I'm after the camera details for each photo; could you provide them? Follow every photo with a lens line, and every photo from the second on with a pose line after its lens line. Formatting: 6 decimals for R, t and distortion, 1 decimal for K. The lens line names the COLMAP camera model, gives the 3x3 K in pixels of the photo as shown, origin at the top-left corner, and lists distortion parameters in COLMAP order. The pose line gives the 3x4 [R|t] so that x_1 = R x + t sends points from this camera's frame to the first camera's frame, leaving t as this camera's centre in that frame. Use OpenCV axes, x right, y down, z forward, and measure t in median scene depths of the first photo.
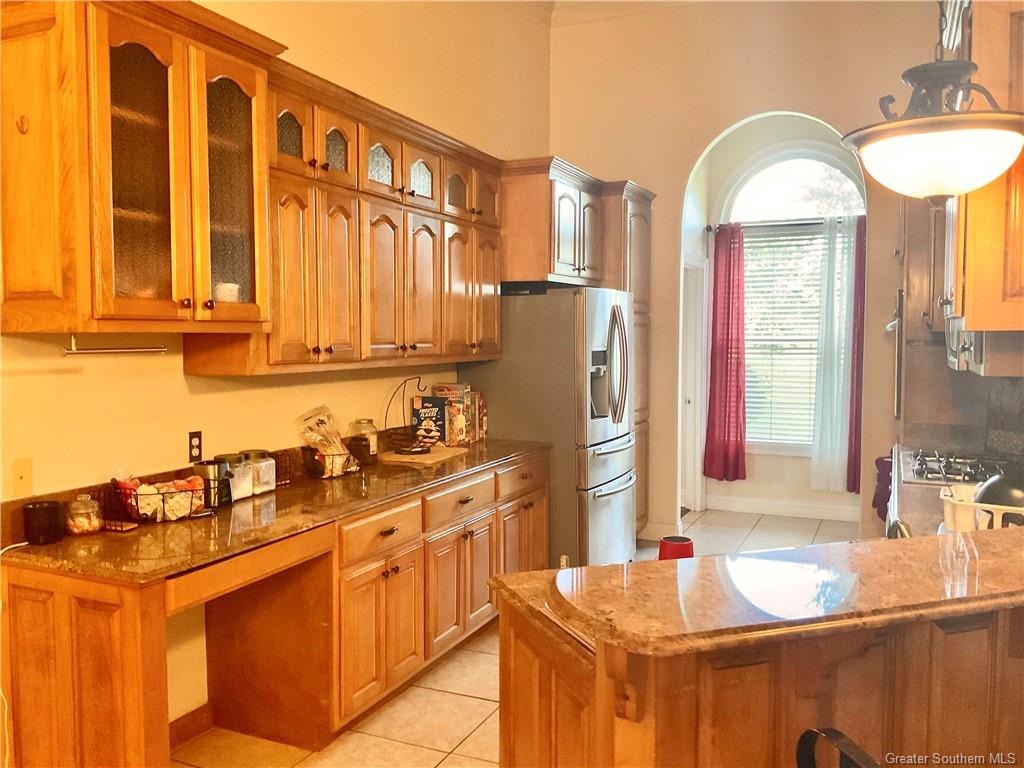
lens RADIAL K [[837.3, 0, 512.0], [0, 837.3, 384.0], [0, 0, 1]] dist [0.049750, -0.006675]
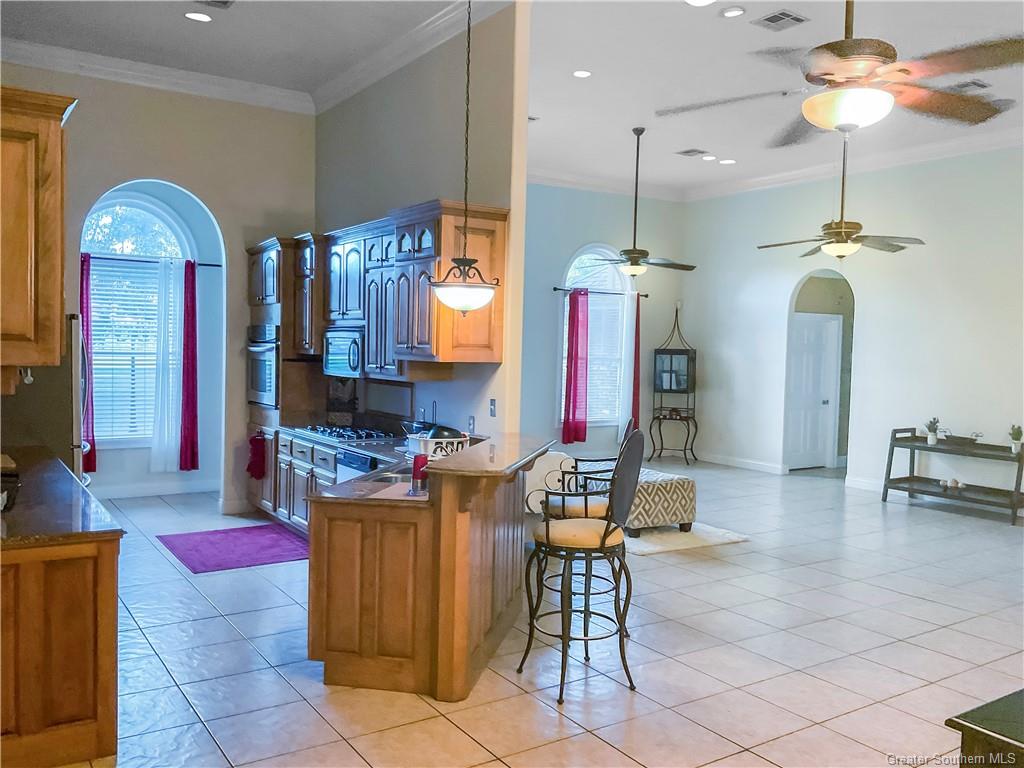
lens RADIAL K [[837.3, 0, 512.0], [0, 837.3, 384.0], [0, 0, 1]] dist [0.049750, -0.006675]
pose [[0.520692, -0.024684, 0.853388, -0.631081], [0.024746, 0.999598, 0.013815, -0.015917], [-0.853386, 0.013925, 0.521093, -0.163905]]
